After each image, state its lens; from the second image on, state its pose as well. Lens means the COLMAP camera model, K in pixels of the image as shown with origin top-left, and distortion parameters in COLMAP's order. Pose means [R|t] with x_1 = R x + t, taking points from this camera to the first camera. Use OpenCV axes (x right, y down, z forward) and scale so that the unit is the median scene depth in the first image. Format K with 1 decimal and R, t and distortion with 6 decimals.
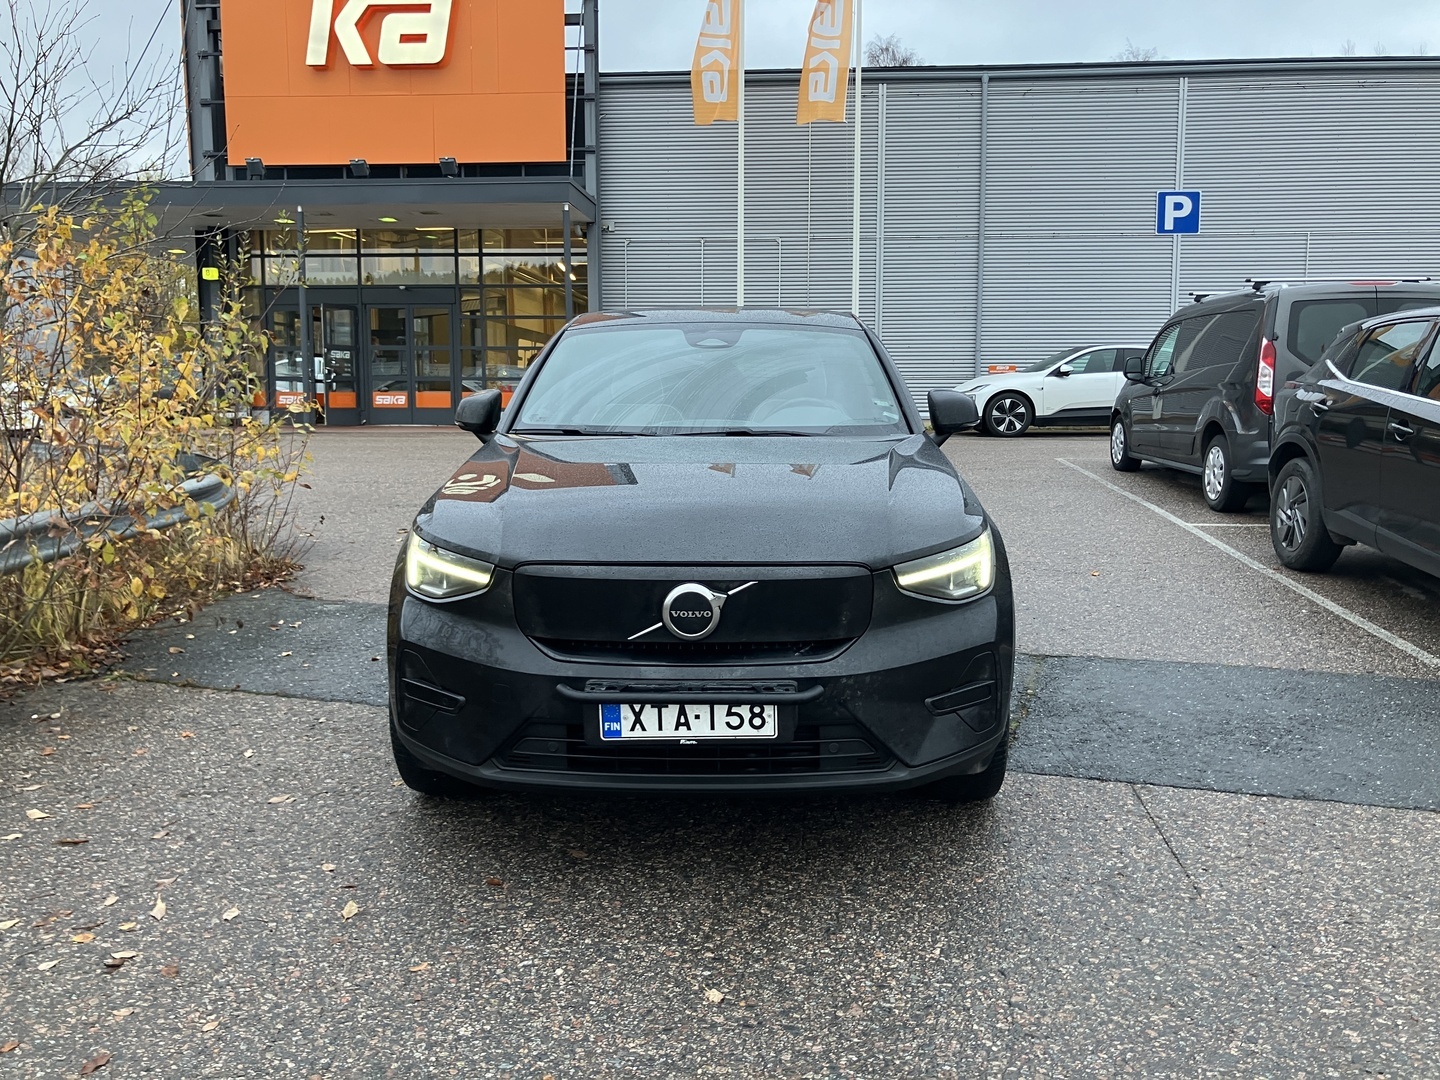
lens RADIAL K [[1185.8, 0, 712.4], [0, 1185.8, 533.2], [0, 0, 1]] dist [0.005190, 0.008459]
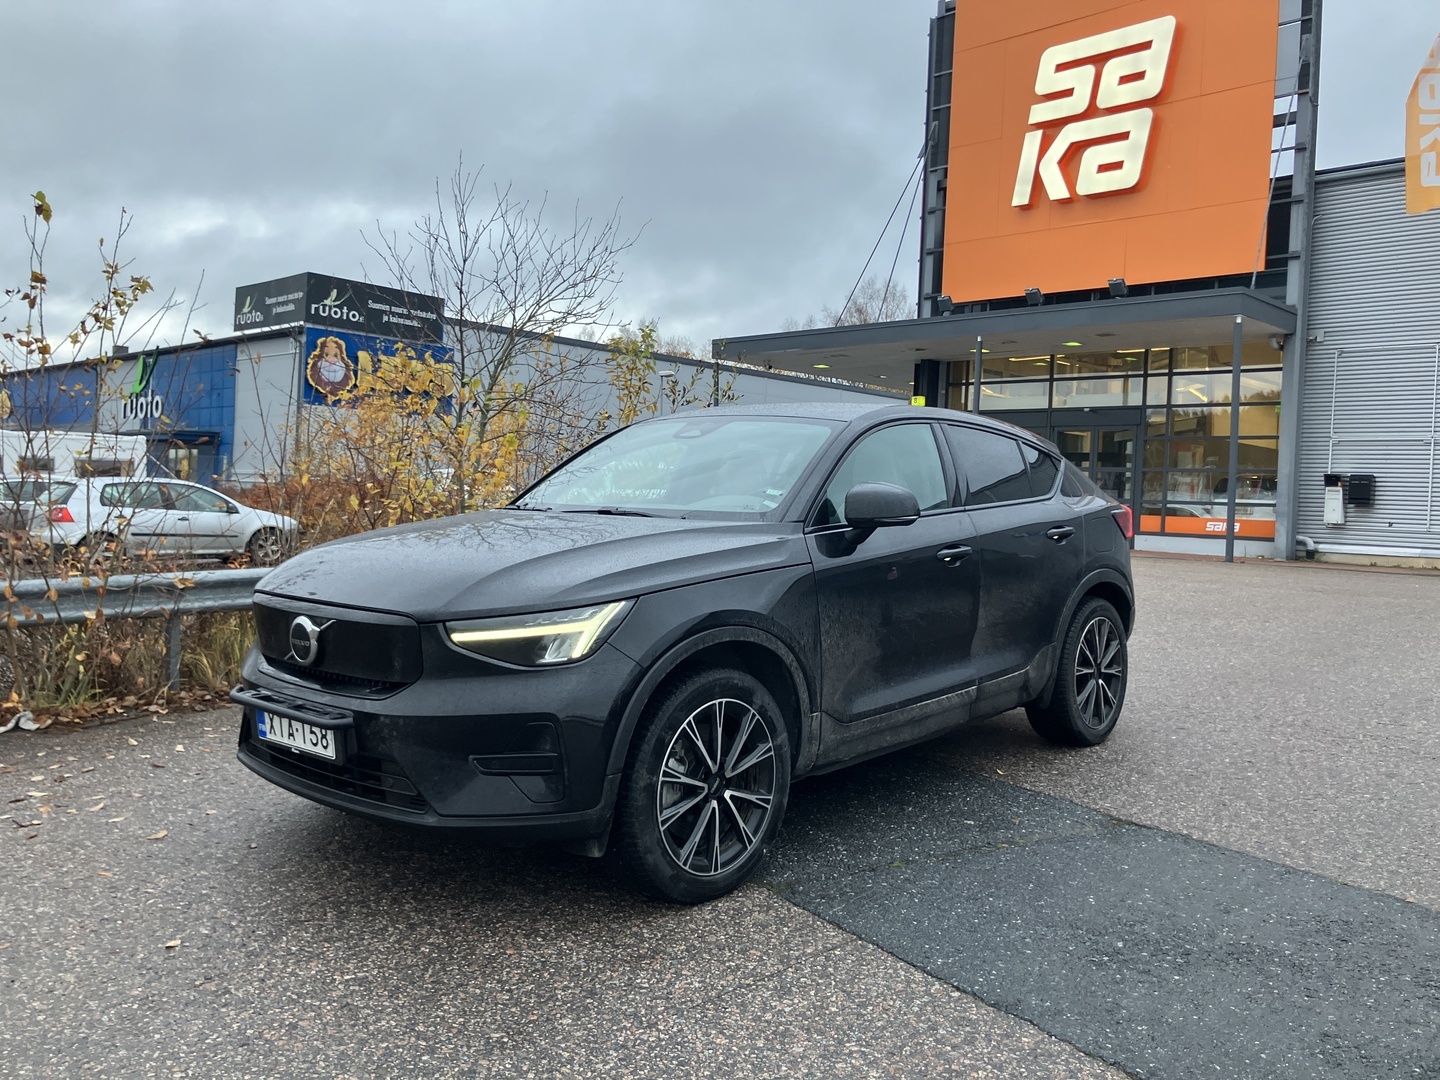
lens RADIAL K [[1185.8, 0, 716.1], [0, 1185.8, 545.4], [0, 0, 1]] dist [0.005190, 0.008459]
pose [[0.761984, 0.053409, -0.645390, 0.855659], [-0.115994, 0.991733, -0.054879, -0.009786], [0.637123, 0.116678, 0.761879, 0.271199]]
